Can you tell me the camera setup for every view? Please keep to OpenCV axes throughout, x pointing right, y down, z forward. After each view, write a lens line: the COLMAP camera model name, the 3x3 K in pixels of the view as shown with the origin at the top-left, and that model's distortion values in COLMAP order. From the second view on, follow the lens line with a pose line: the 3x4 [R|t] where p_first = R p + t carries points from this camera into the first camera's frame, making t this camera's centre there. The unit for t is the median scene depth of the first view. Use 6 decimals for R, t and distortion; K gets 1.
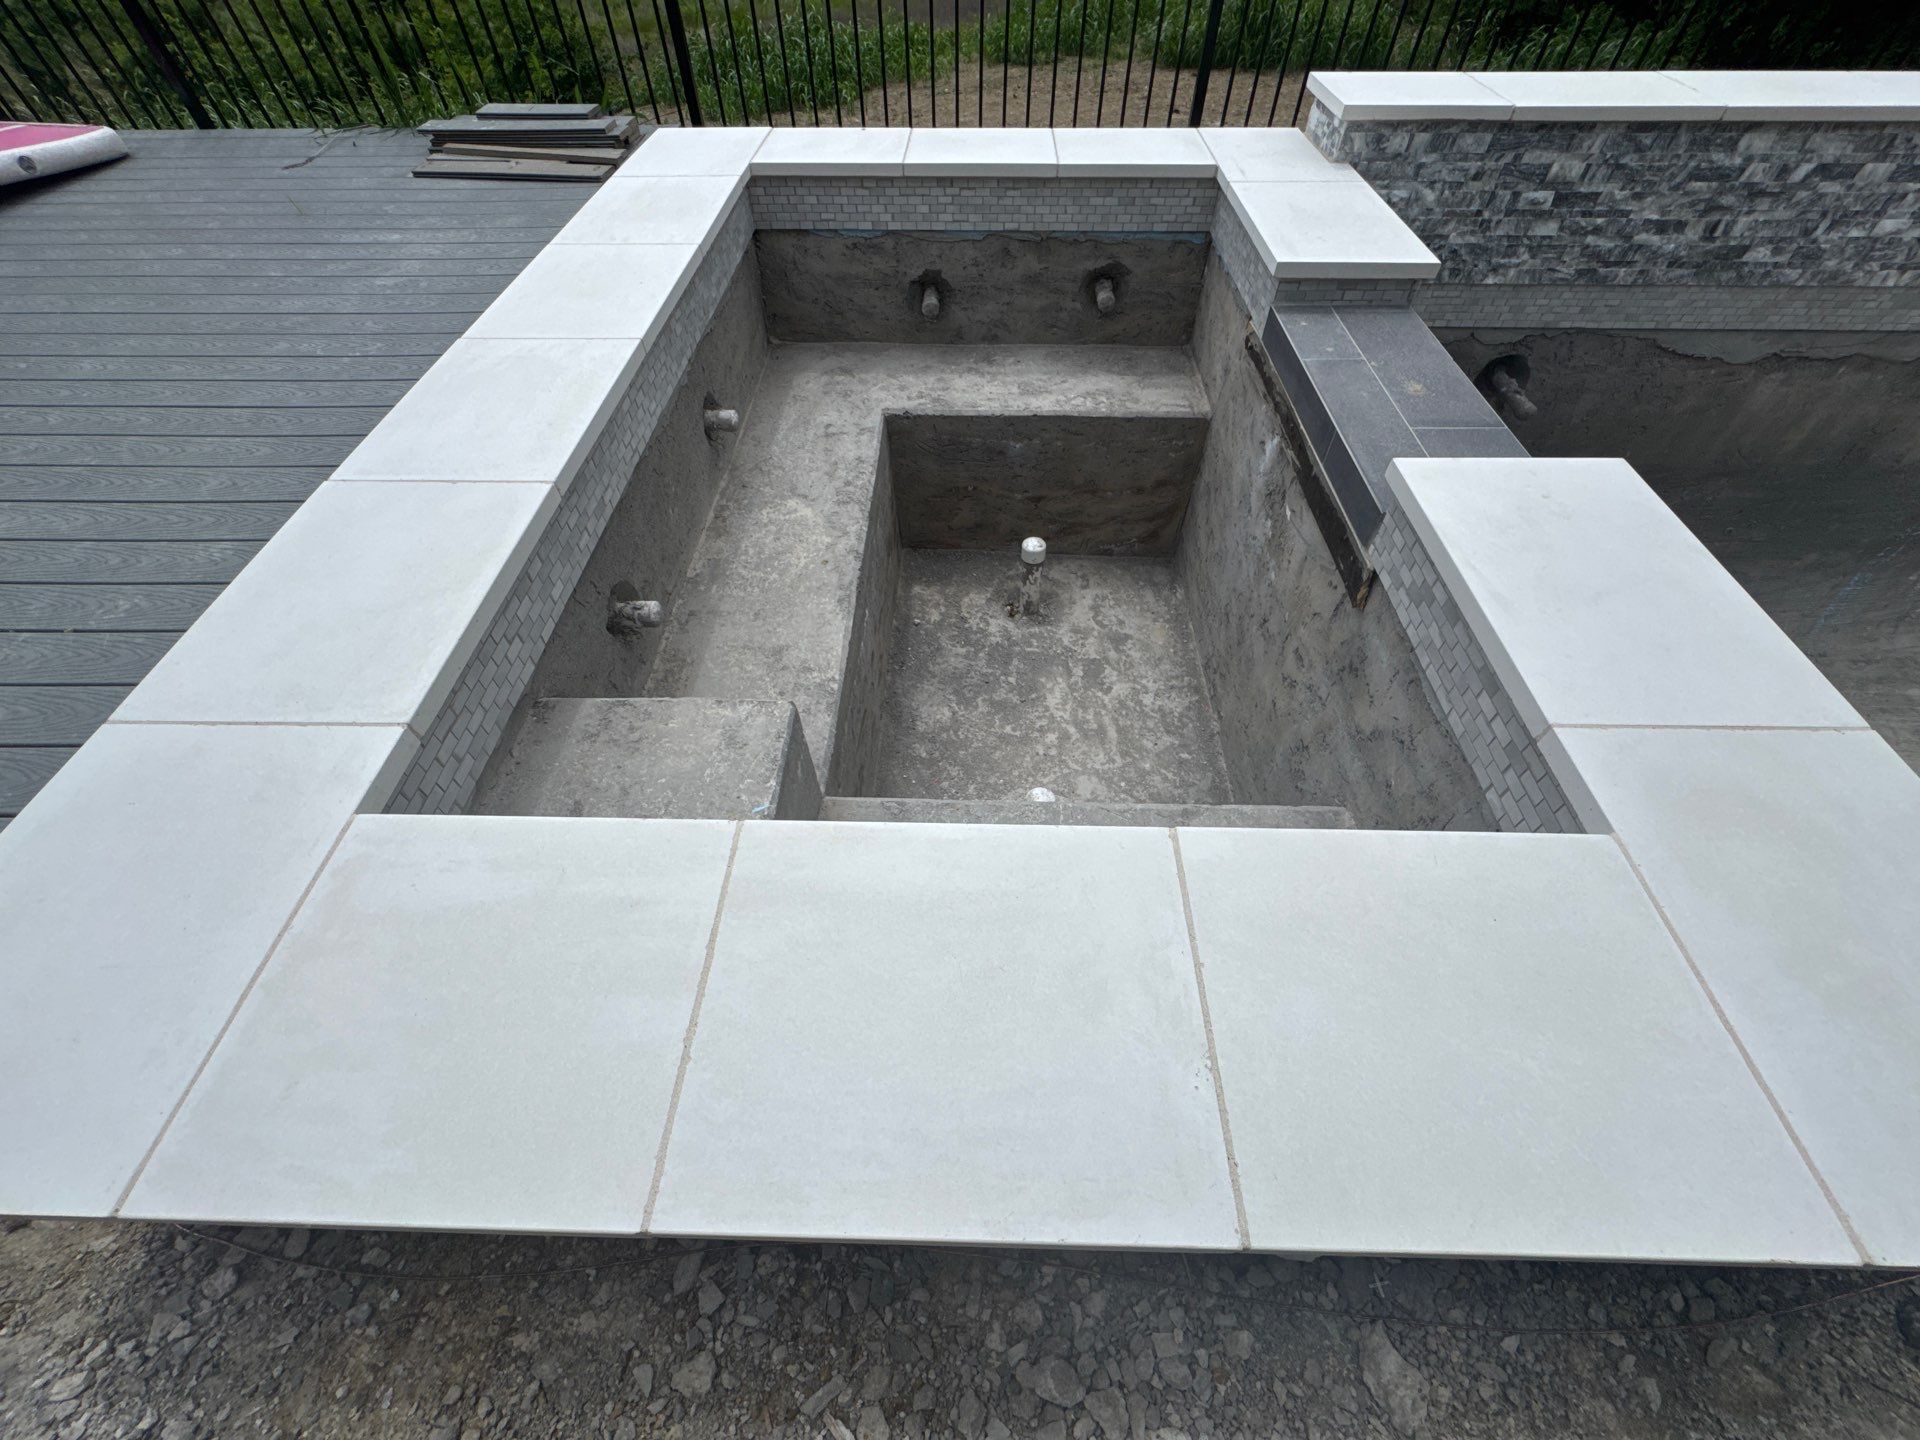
lens RADIAL K [[768.3, 0, 962.5], [0, 768.3, 709.5], [0, 0, 1]] dist [0.000265, 0.000037]
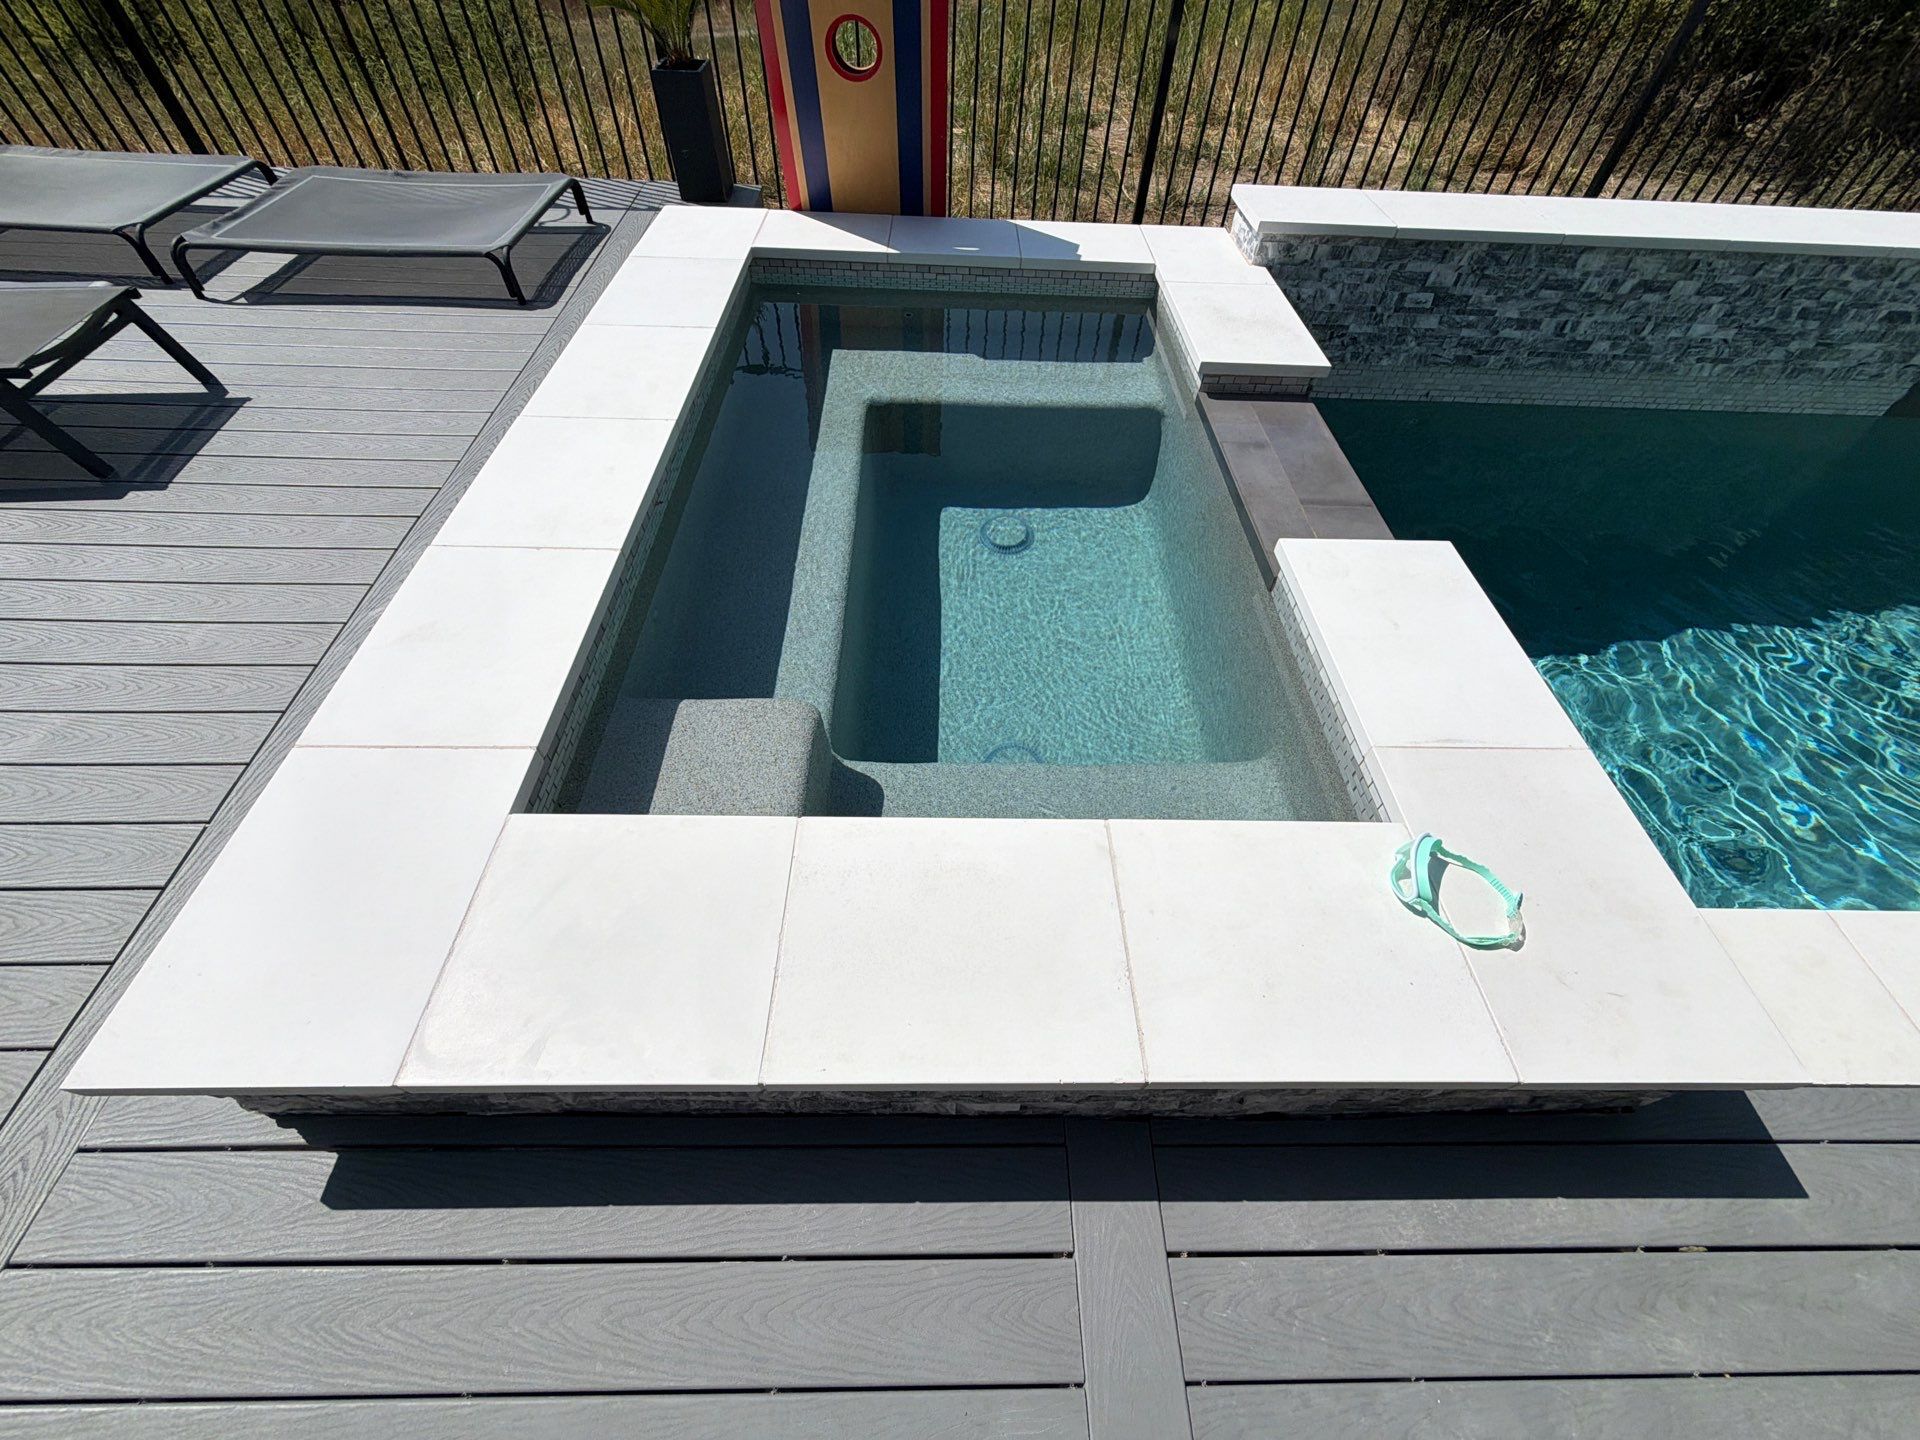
lens RADIAL K [[768.3, 0, 958.7], [0, 768.3, 727.2], [0, 0, 1]] dist [0.000265, 0.000037]
pose [[0.998655, 0.000002, 0.051848, -0.029825], [-0.000632, 0.999926, 0.012140, -0.013790], [-0.051844, -0.012156, 0.998581, -0.164870]]
